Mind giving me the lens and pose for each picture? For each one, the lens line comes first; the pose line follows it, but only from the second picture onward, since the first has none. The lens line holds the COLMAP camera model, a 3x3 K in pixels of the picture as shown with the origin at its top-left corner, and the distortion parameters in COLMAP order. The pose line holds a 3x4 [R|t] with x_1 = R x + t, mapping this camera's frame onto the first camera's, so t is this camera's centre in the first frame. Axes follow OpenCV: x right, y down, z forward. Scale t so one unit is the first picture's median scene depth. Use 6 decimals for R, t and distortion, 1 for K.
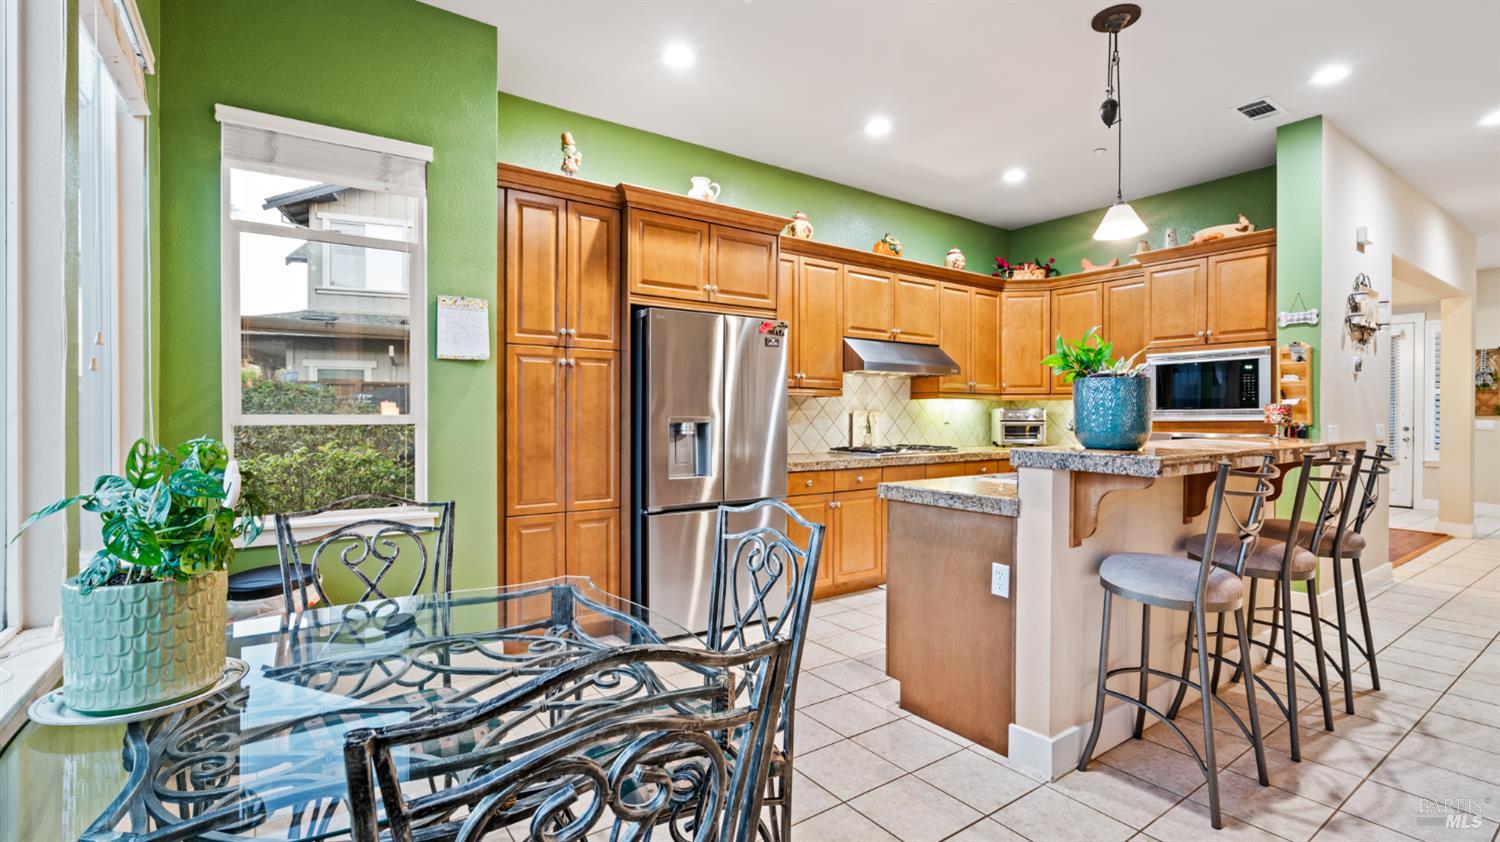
lens RADIAL K [[673.5, 0, 750.2], [0, 673.5, 413.5], [0, 0, 1]] dist [-0.003730, 0.000873]
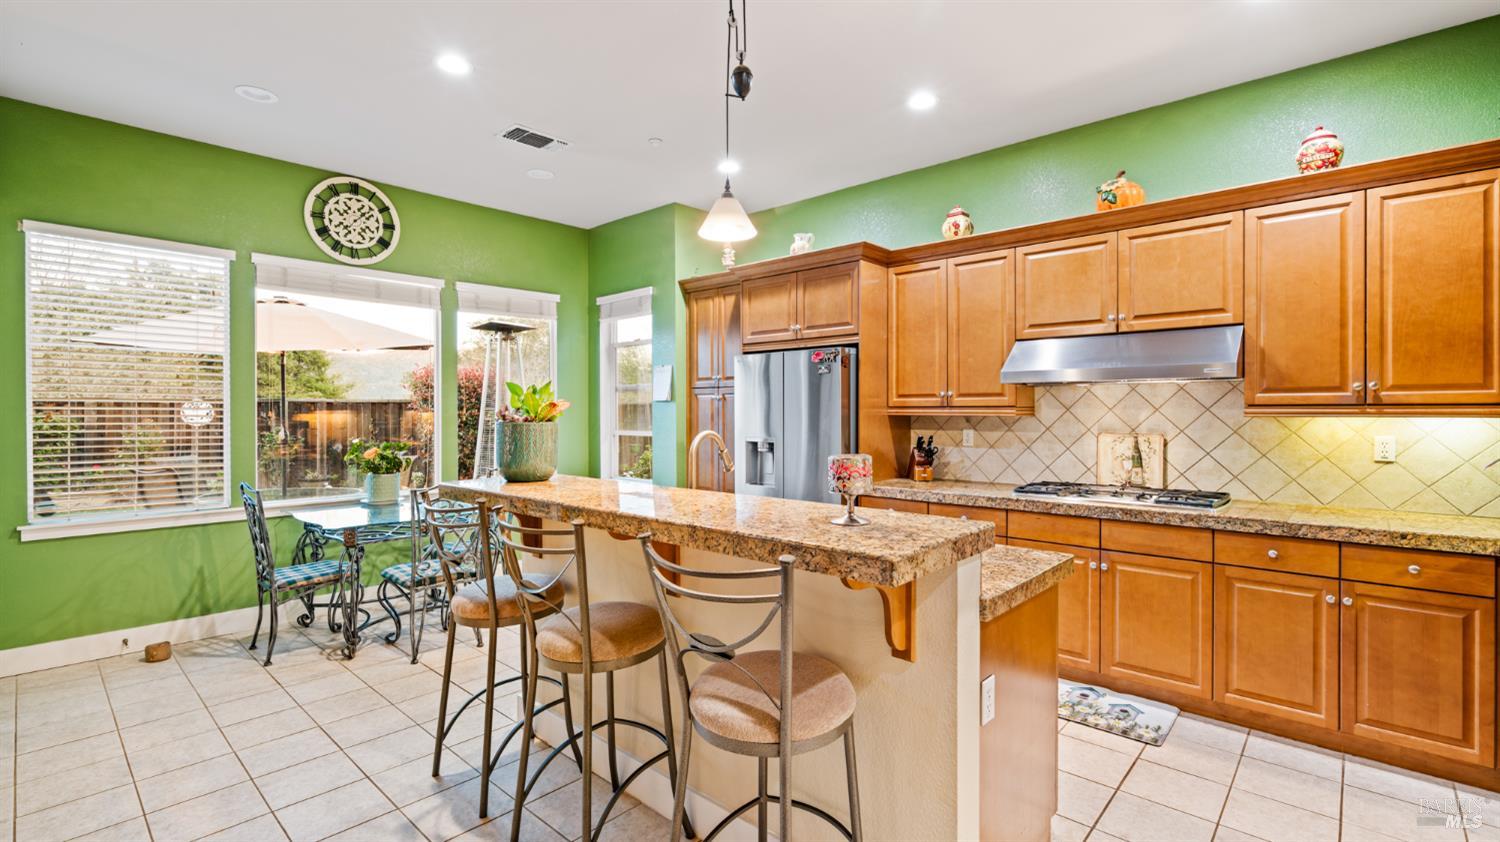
lens RADIAL K [[673.5, 0, 750.2], [0, 673.5, 413.5], [0, 0, 1]] dist [-0.003730, 0.000873]
pose [[0.211295, 0.001186, -0.977422, 0.860711], [0.003862, 0.999990, 0.002048, -0.031833], [0.977415, -0.004208, 0.211289, 0.542043]]
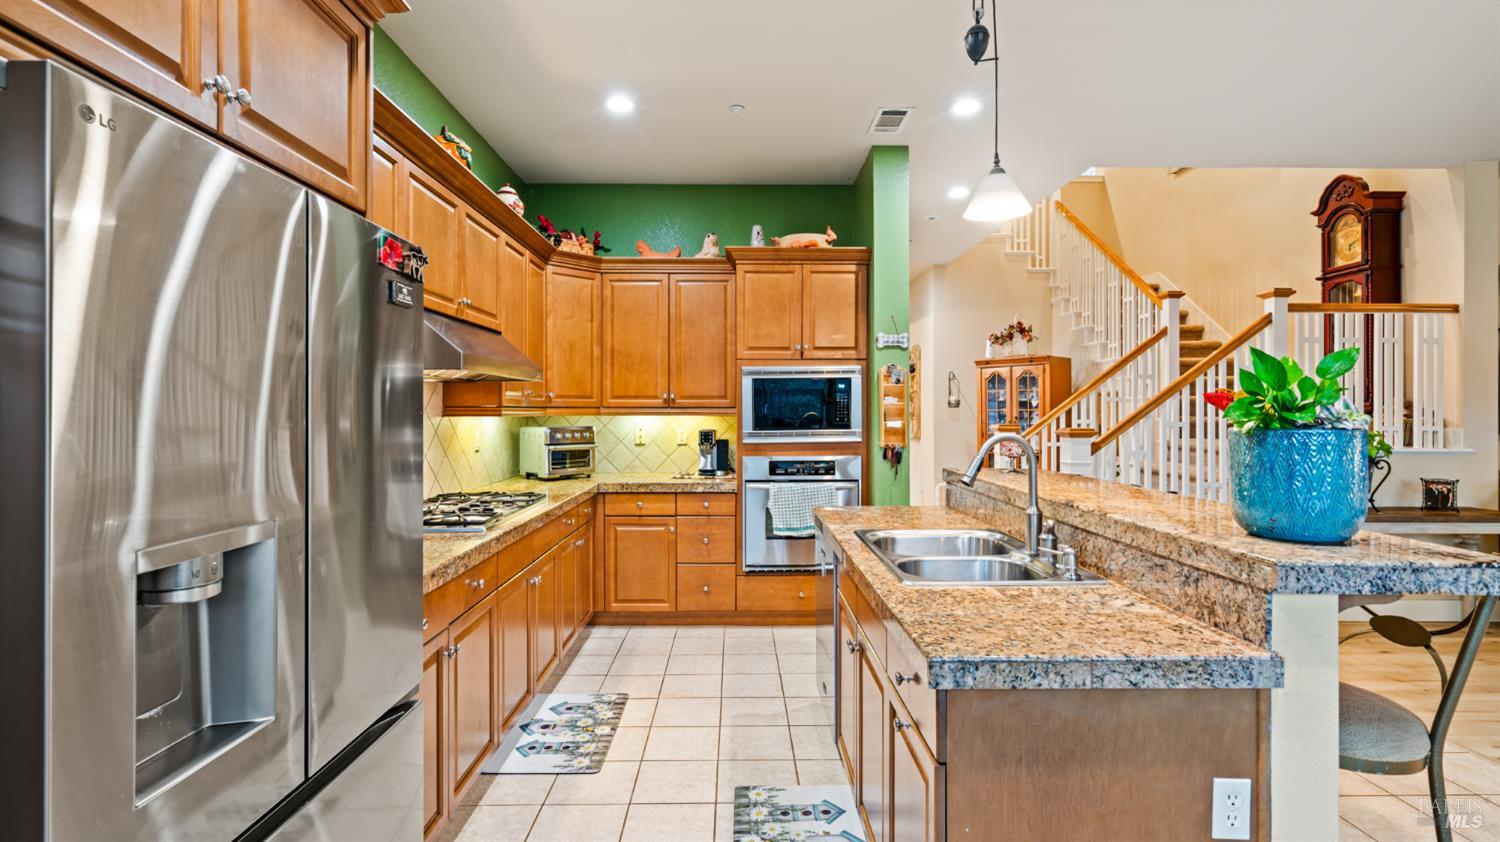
lens RADIAL K [[699.6, 0, 747.5], [0, 699.6, 411.8], [0, 0, 1]] dist [-0.001880, 0.001364]
pose [[0.565453, -0.003367, 0.824774, -0.149823], [-0.000338, 0.999991, 0.004315, -0.034017], [-0.824780, -0.002719, 0.565447, 0.503498]]
